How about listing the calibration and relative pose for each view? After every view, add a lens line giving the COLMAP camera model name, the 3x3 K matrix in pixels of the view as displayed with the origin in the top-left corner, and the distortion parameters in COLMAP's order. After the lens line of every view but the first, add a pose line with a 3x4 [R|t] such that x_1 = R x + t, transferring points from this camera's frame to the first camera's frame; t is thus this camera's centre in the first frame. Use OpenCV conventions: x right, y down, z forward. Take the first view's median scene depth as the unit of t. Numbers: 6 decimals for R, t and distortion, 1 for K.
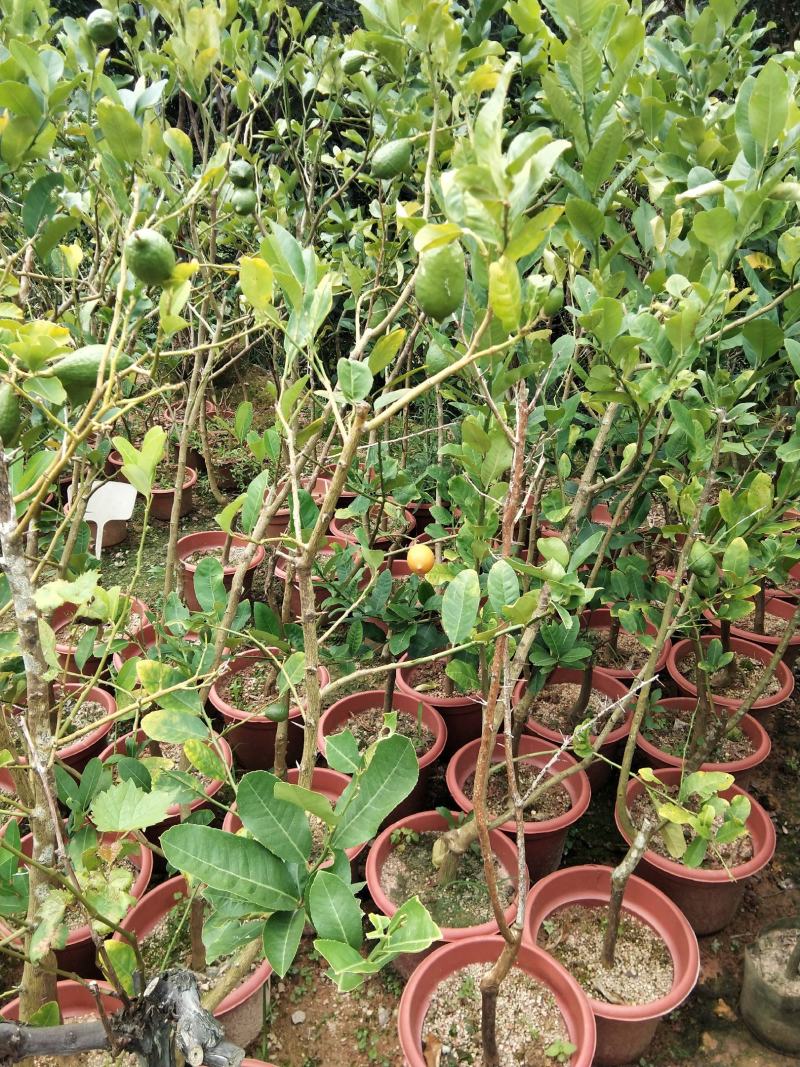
lens RADIAL K [[845.6, 0, 403.6], [0, 845.6, 510.3], [0, 0, 1]] dist [0.093226, -0.132087]
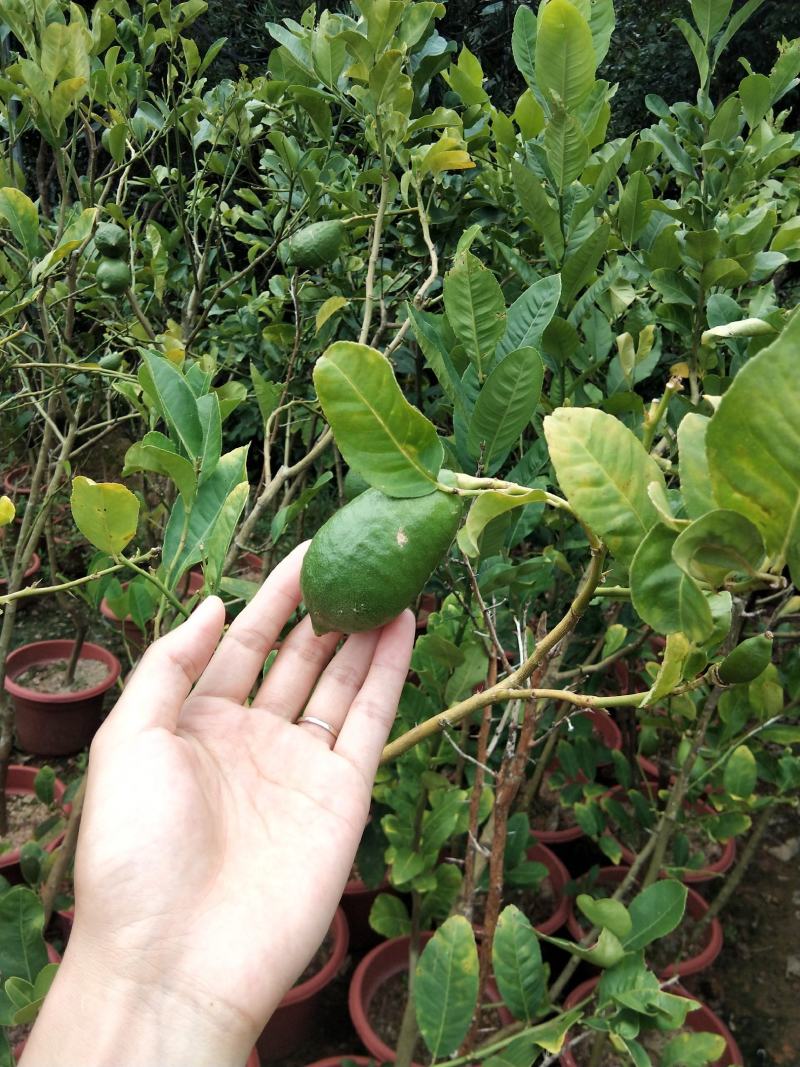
lens RADIAL K [[845.6, 0, 403.6], [0, 845.6, 510.3], [0, 0, 1]] dist [0.093226, -0.132087]
pose [[0.987306, 0.030773, 0.155820, -0.040241], [-0.022269, 0.998181, -0.056031, -0.106415], [-0.157261, 0.051850, 0.986195, 0.198607]]
